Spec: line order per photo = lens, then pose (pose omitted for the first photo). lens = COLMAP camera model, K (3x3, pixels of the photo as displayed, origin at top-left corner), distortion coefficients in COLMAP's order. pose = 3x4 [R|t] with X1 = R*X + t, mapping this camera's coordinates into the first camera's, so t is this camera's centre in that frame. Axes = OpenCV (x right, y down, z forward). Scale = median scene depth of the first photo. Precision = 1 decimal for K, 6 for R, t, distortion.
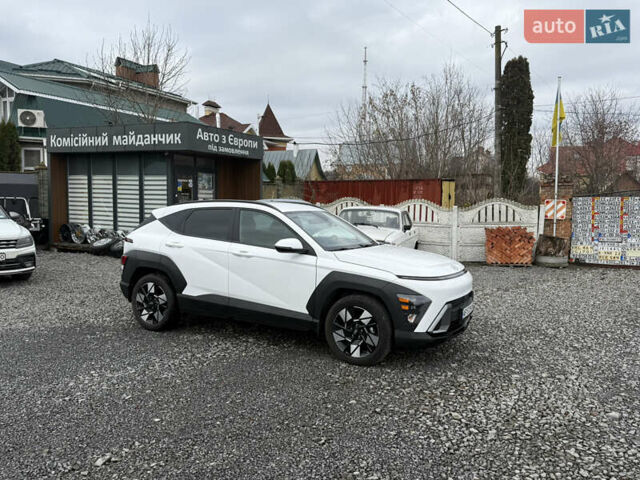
lens RADIAL K [[575.1, 0, 320.0], [0, 575.1, 240.0], [0, 0, 1]] dist [0.000763, -0.012353]
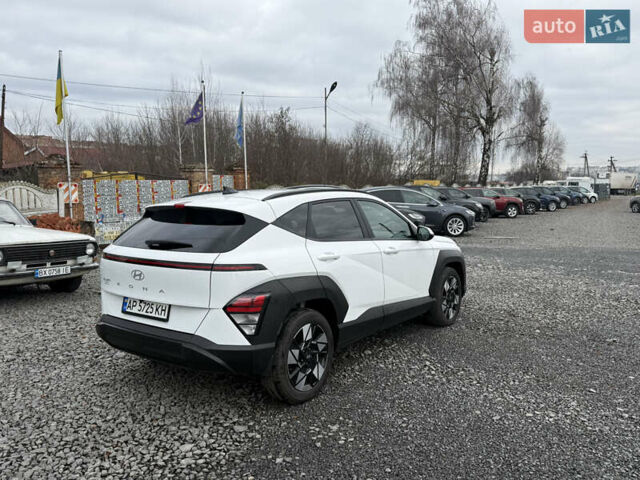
lens RADIAL K [[575.1, 0, 320.0], [0, 575.1, 240.0], [0, 0, 1]] dist [0.000763, -0.012353]
pose [[0.062003, -0.104291, 0.992612, -0.896818], [0.066108, 0.992771, 0.100178, -0.077044], [-0.995884, 0.059408, 0.068449, 0.937359]]
